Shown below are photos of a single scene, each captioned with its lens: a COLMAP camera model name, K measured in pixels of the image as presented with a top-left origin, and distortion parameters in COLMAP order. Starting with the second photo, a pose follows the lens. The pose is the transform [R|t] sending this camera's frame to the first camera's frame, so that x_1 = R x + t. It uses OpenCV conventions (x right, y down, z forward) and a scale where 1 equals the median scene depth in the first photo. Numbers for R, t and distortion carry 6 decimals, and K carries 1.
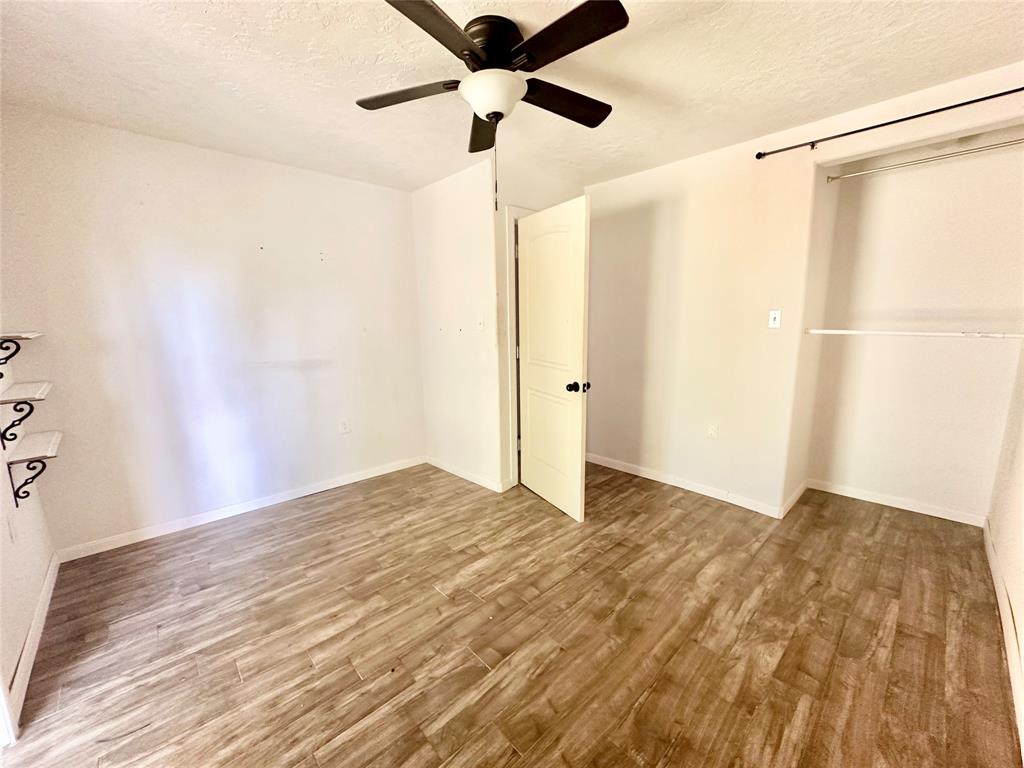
lens RADIAL K [[409.7, 0, 511.1], [0, 409.7, 384.8], [0, 0, 1]] dist [-0.002875, 0.000080]
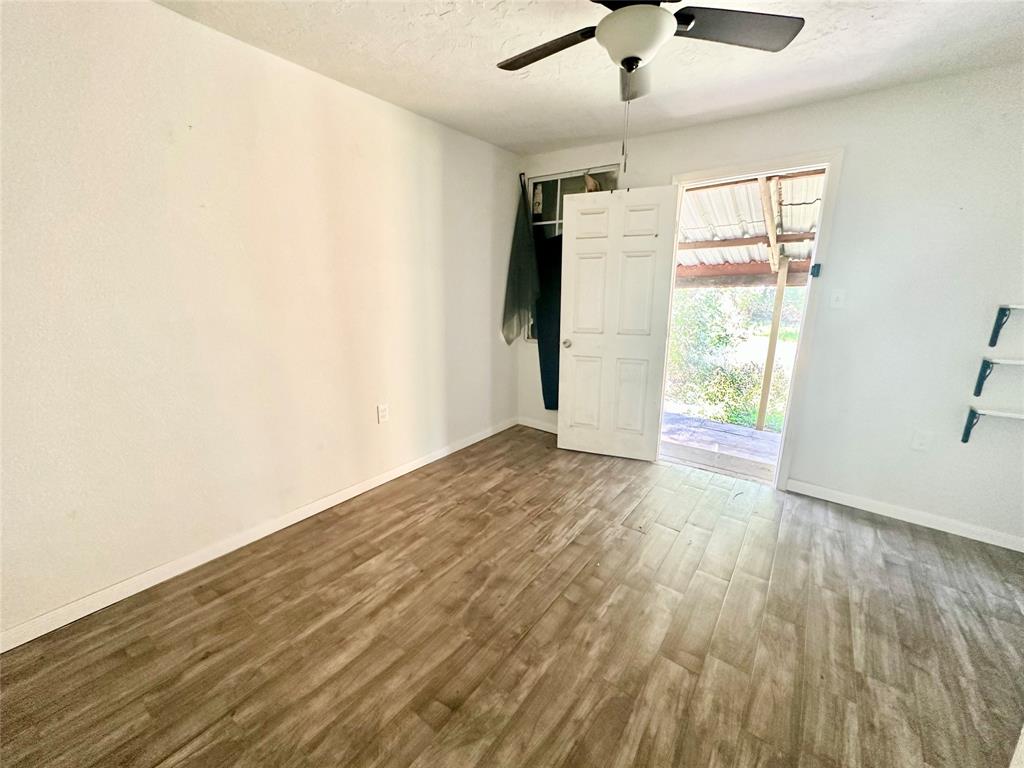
lens RADIAL K [[409.7, 0, 511.4], [0, 409.7, 383.4], [0, 0, 1]] dist [-0.002875, 0.000080]
pose [[-0.985480, 0.044306, -0.163910, 0.325457], [-0.022685, 0.922344, 0.385704, -0.292206], [0.168271, 0.383822, -0.907946, 1.686360]]
